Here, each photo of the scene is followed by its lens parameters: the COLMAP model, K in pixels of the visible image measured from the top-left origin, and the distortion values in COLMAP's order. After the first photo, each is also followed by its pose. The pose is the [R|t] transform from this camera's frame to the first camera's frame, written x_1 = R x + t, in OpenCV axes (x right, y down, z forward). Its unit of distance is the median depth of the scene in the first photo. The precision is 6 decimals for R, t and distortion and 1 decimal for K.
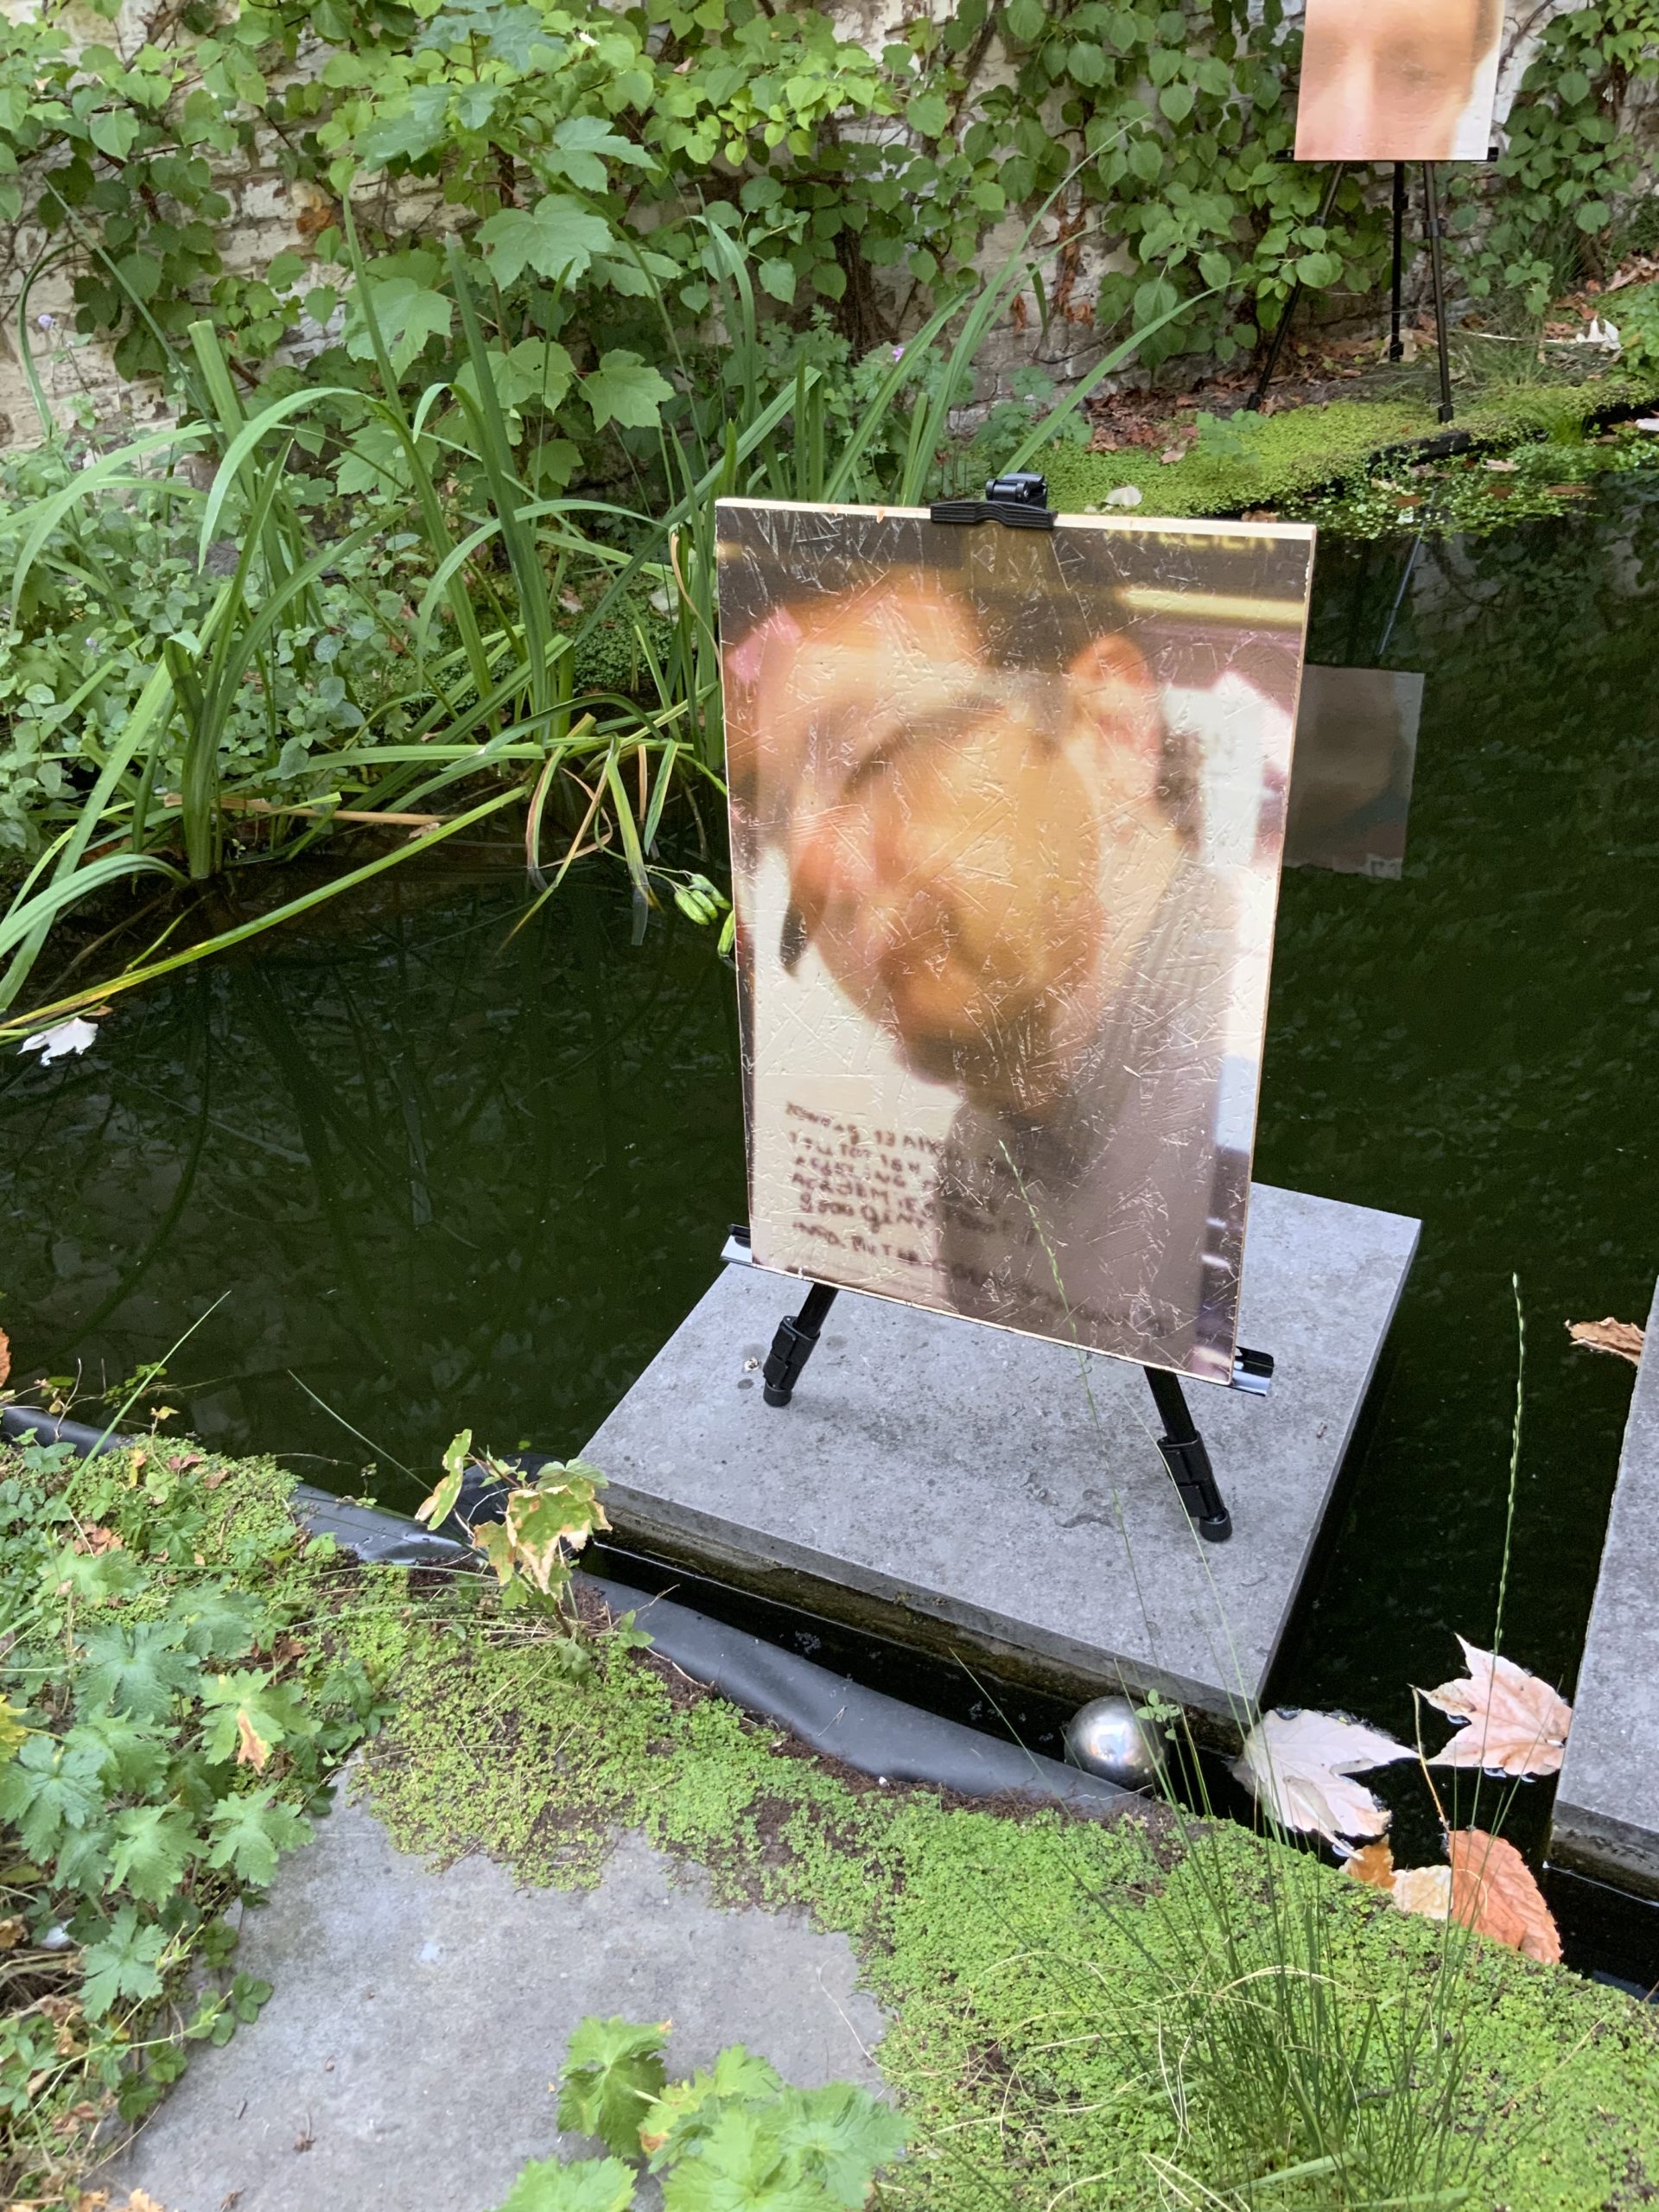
lens RADIAL K [[1825.2, 0, 829.5], [0, 1825.2, 1106.0], [0, 0, 1]] dist [-0.002468, -0.022096]
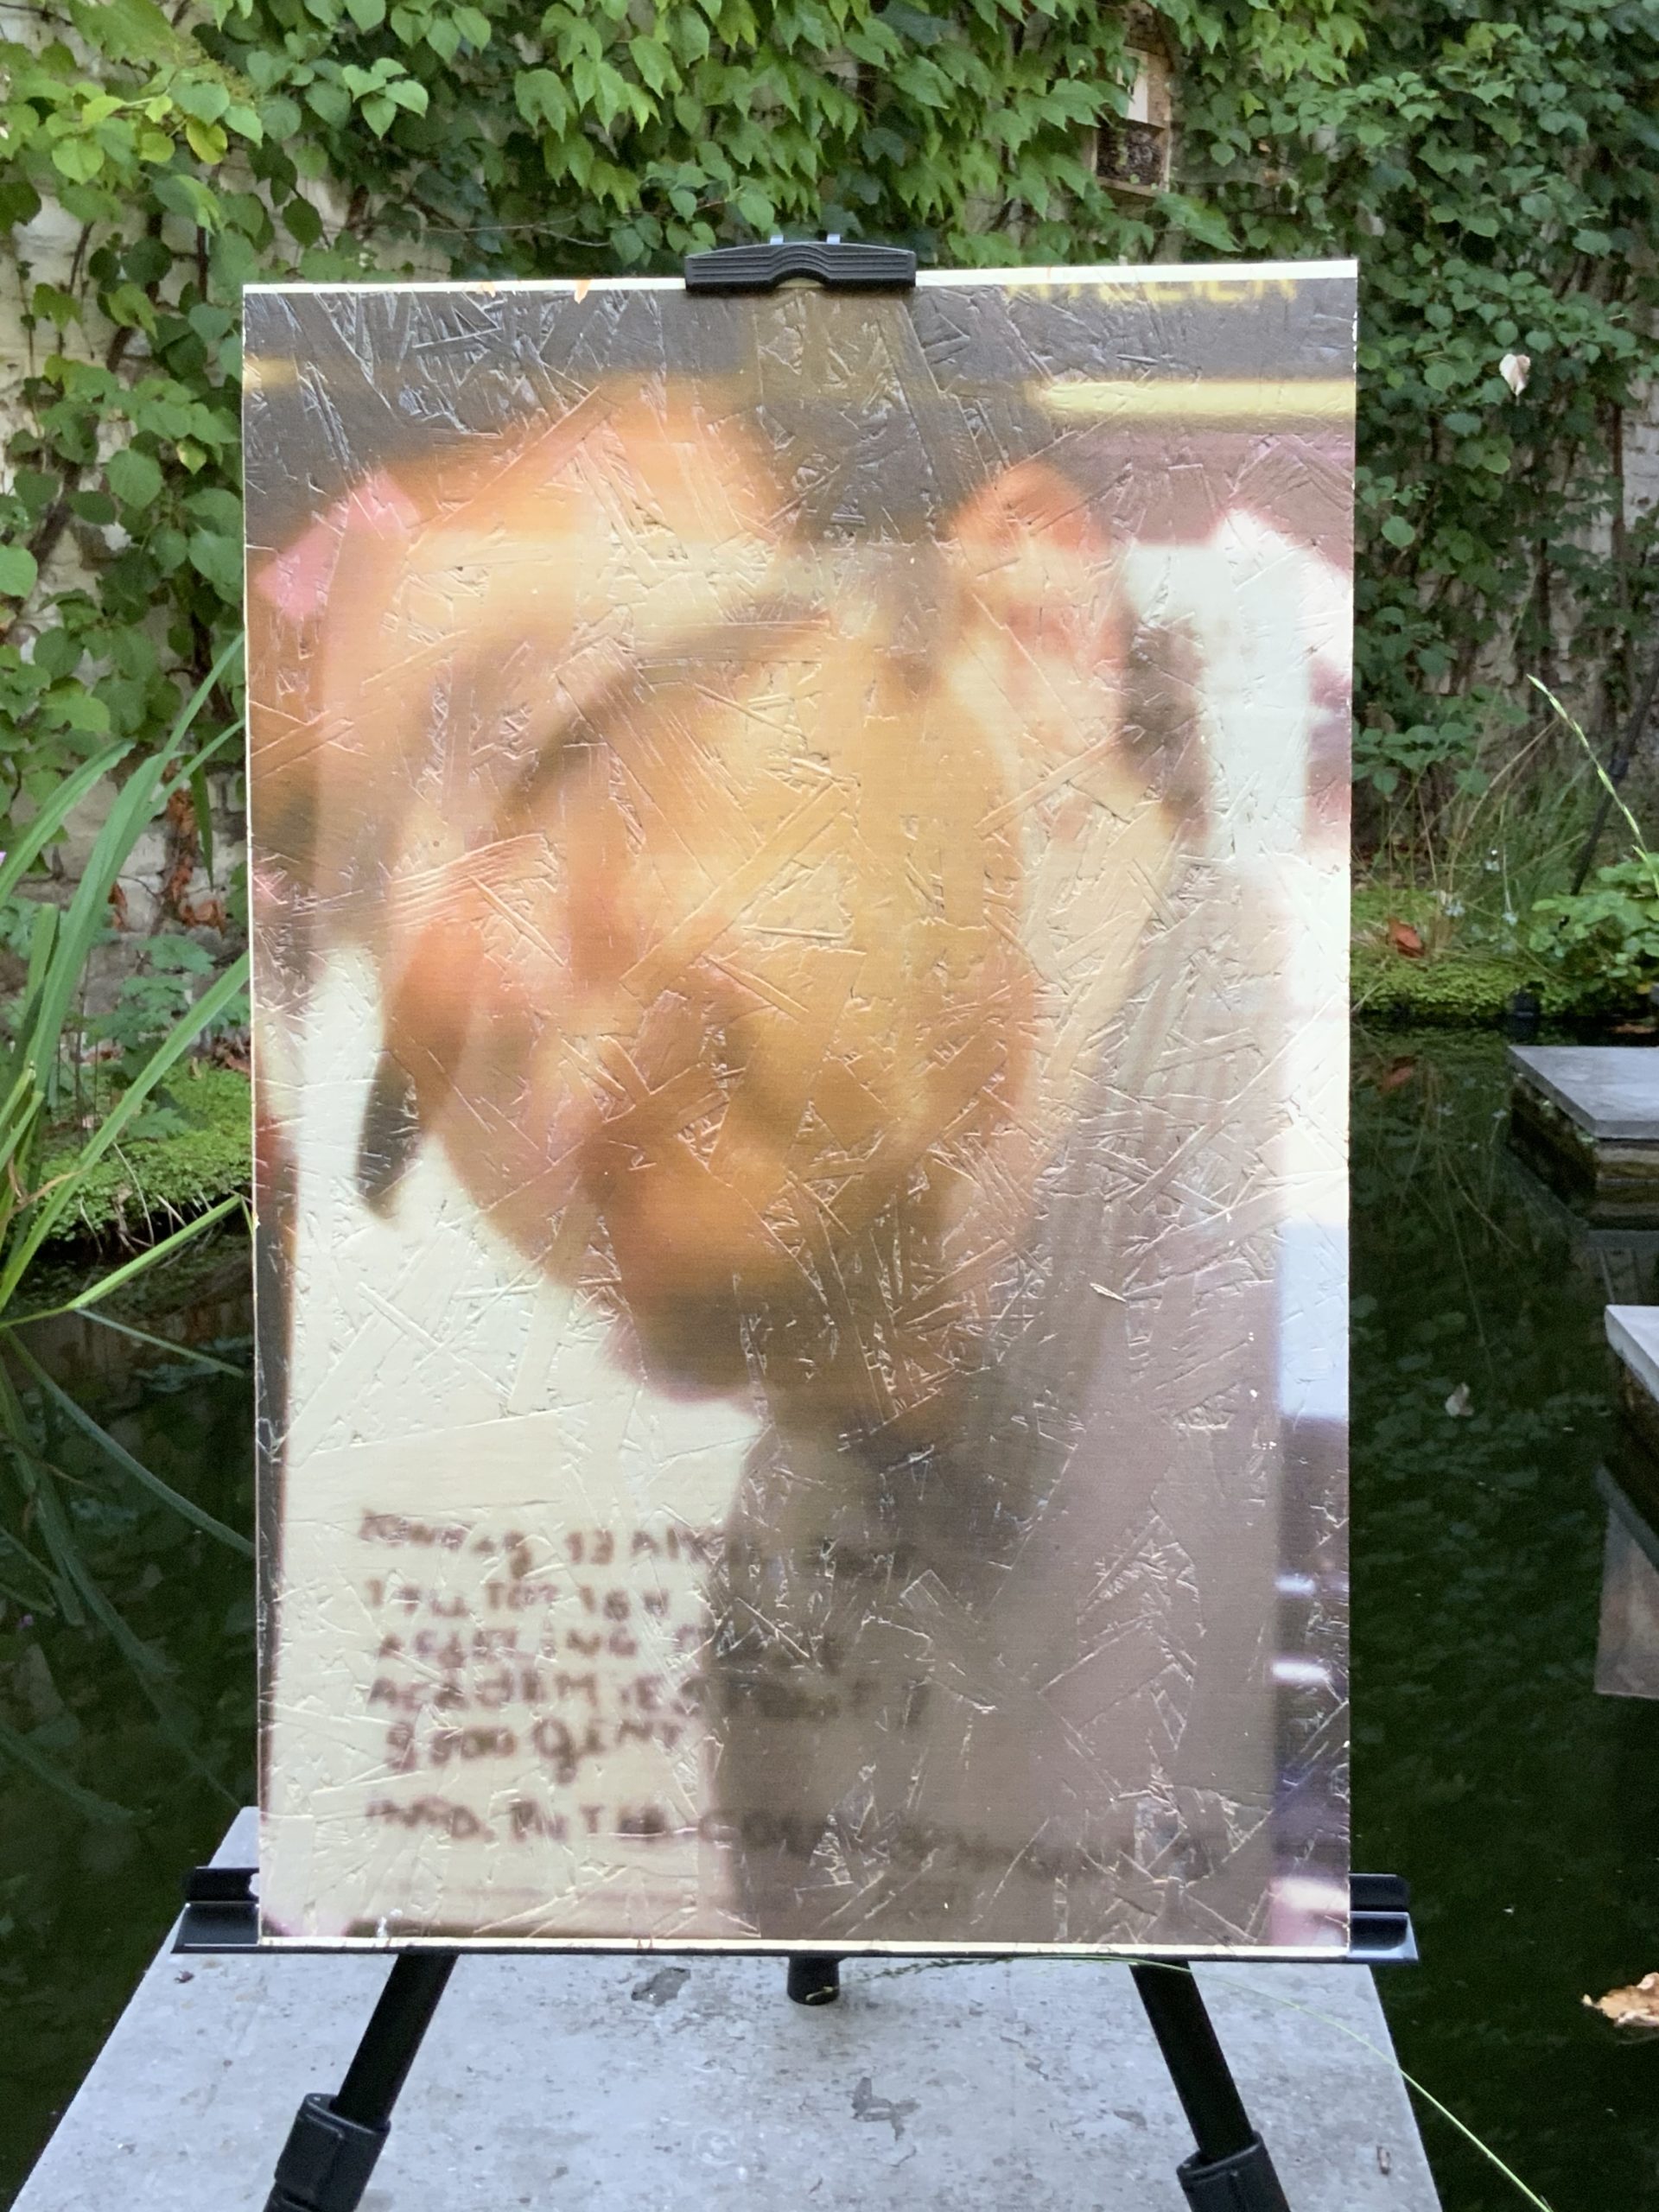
lens RADIAL K [[2780.9, 0, 829.5], [0, 2780.9, 1106.0], [0, 0, 1]] dist [0.038035, -0.019628]
pose [[0.911248, 0.005507, 0.411820, -0.224387], [0.173625, 0.901581, -0.396241, 0.223742], [-0.373471, 0.432576, 0.820608, 0.337150]]
